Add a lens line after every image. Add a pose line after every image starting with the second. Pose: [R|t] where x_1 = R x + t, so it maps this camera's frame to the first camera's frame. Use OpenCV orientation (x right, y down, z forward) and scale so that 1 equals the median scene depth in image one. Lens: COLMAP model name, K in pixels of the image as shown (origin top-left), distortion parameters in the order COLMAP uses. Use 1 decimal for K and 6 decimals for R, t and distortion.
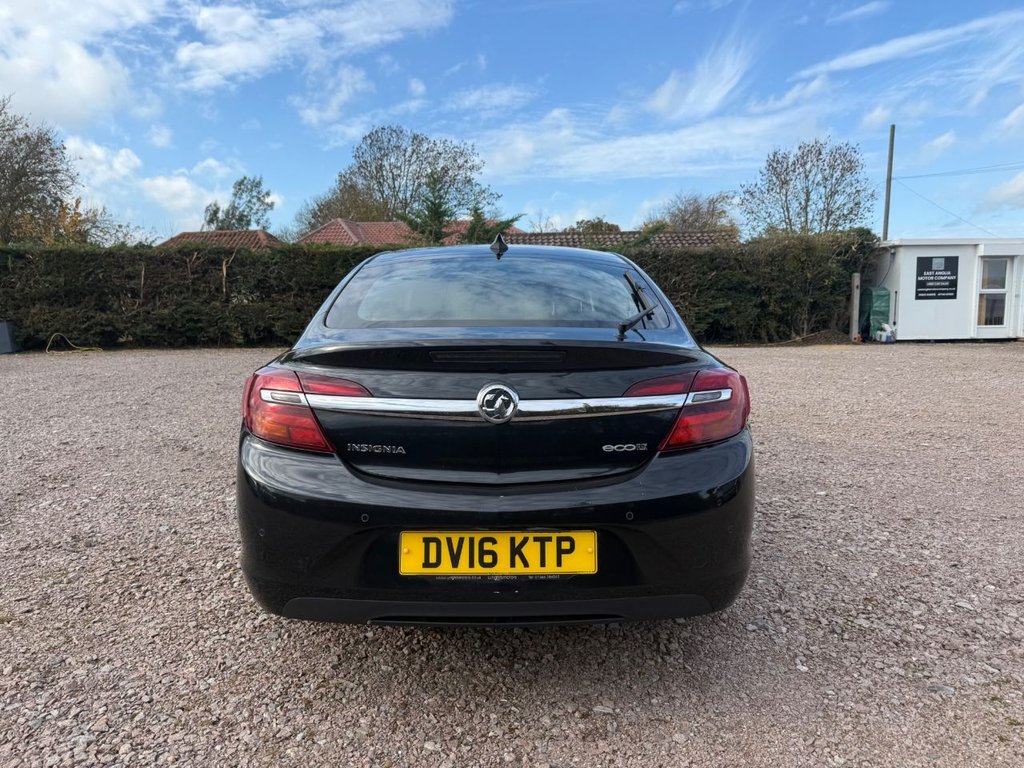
lens RADIAL K [[723.6, 0, 517.4], [0, 723.6, 381.7], [0, 0, 1]] dist [0.027506, -0.032251]
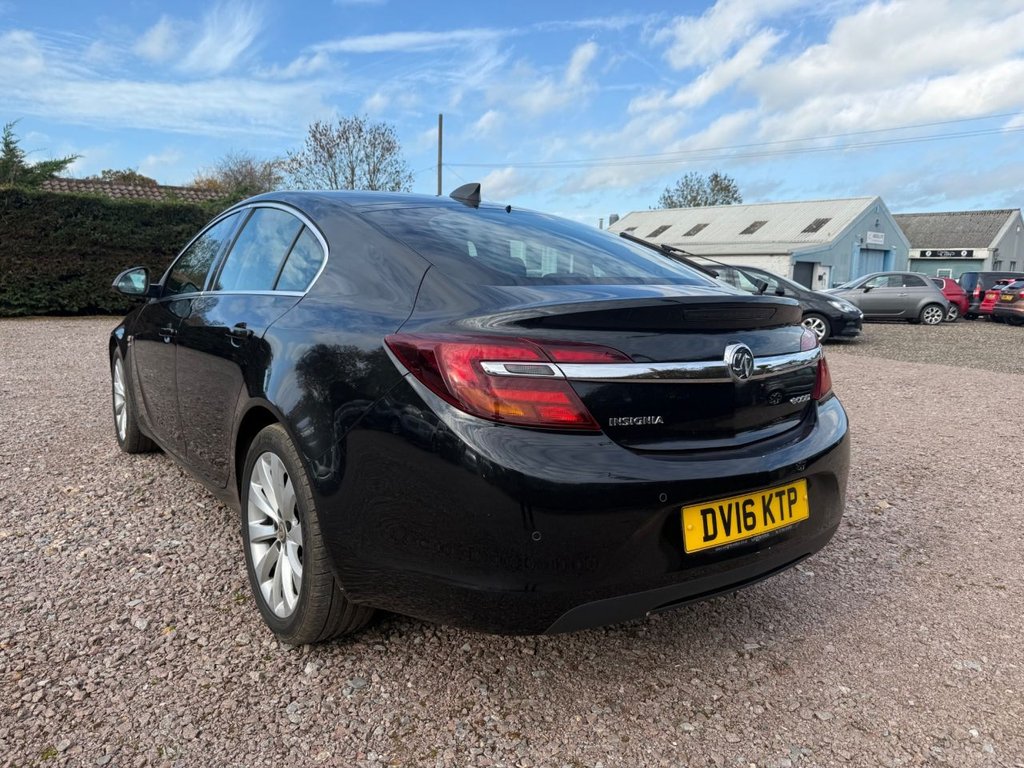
lens RADIAL K [[723.6, 0, 512.7], [0, 723.6, 386.4], [0, 0, 1]] dist [0.027506, -0.032251]
pose [[0.818974, -0.064115, 0.570238, -0.803679], [0.037597, 0.997599, 0.058169, -0.006954], [-0.572598, -0.026200, 0.819418, 0.358499]]
